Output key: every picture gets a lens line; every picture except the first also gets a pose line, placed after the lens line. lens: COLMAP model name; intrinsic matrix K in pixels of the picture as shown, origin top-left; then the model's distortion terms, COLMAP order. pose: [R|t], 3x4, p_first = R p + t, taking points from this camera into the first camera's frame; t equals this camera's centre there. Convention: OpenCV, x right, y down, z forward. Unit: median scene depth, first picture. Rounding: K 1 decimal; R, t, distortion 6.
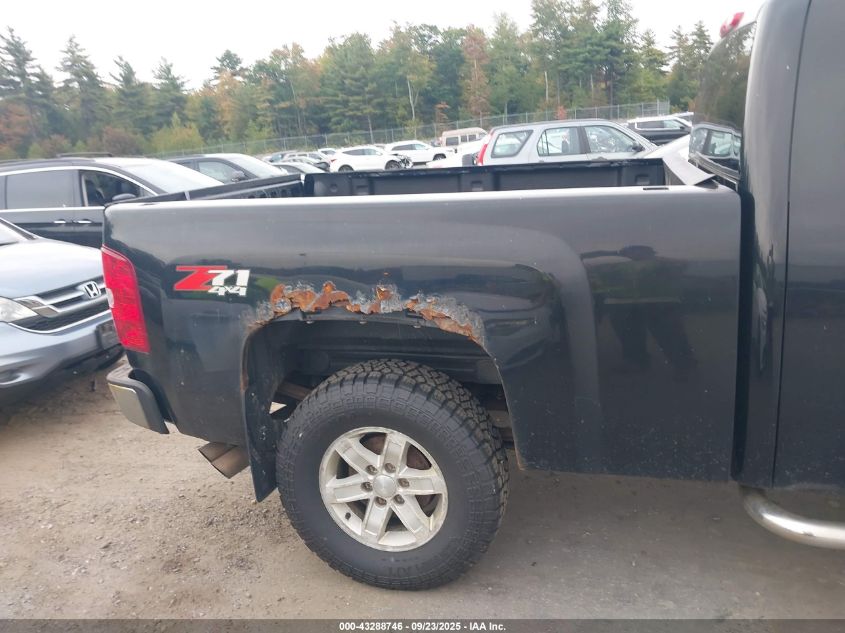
lens RADIAL K [[681.8, 0, 423.5], [0, 681.8, 326.8], [0, 0, 1]] dist [0.013654, -0.014779]
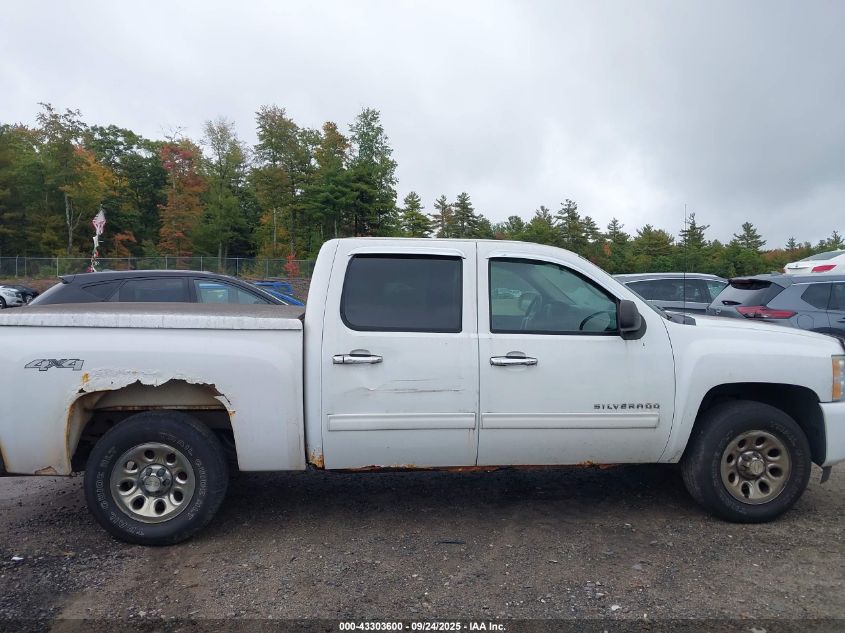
lens RADIAL K [[677.1, 0, 422.5], [0, 677.1, 316.5], [0, 0, 1]] dist [0.044091, -0.041993]
pose [[0.945617, 0.087714, 0.313233, 0.118866], [-0.013665, 0.972819, -0.231163, -0.099241], [-0.324995, 0.214311, 0.921113, 0.317702]]
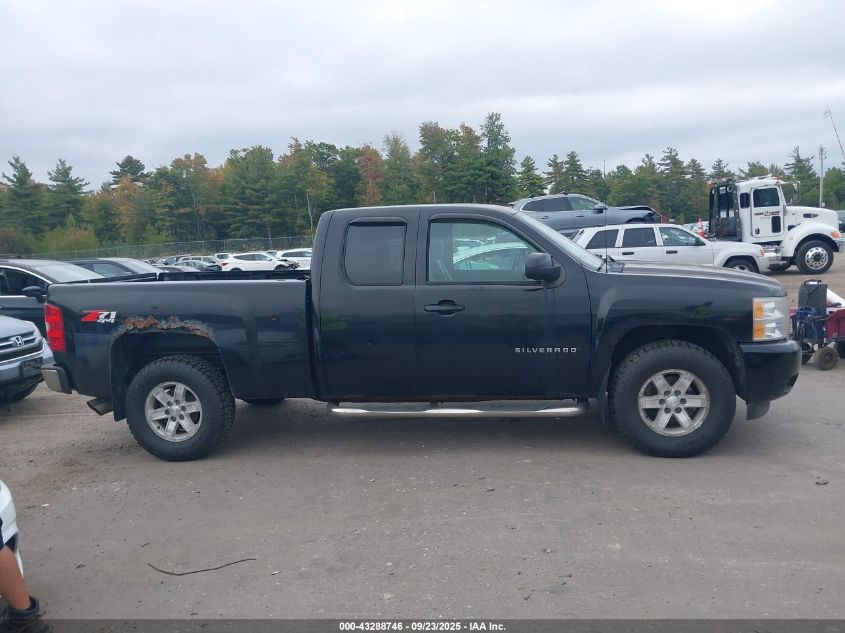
lens RADIAL K [[677.1, 0, 422.5], [0, 677.1, 316.5], [0, 0, 1]] dist [0.044091, -0.041993]
pose [[0.989849, 0.013625, 0.141472, 0.009807], [0.010090, 0.986147, -0.165566, 0.007127], [-0.141768, 0.165313, 0.975999, -0.030879]]
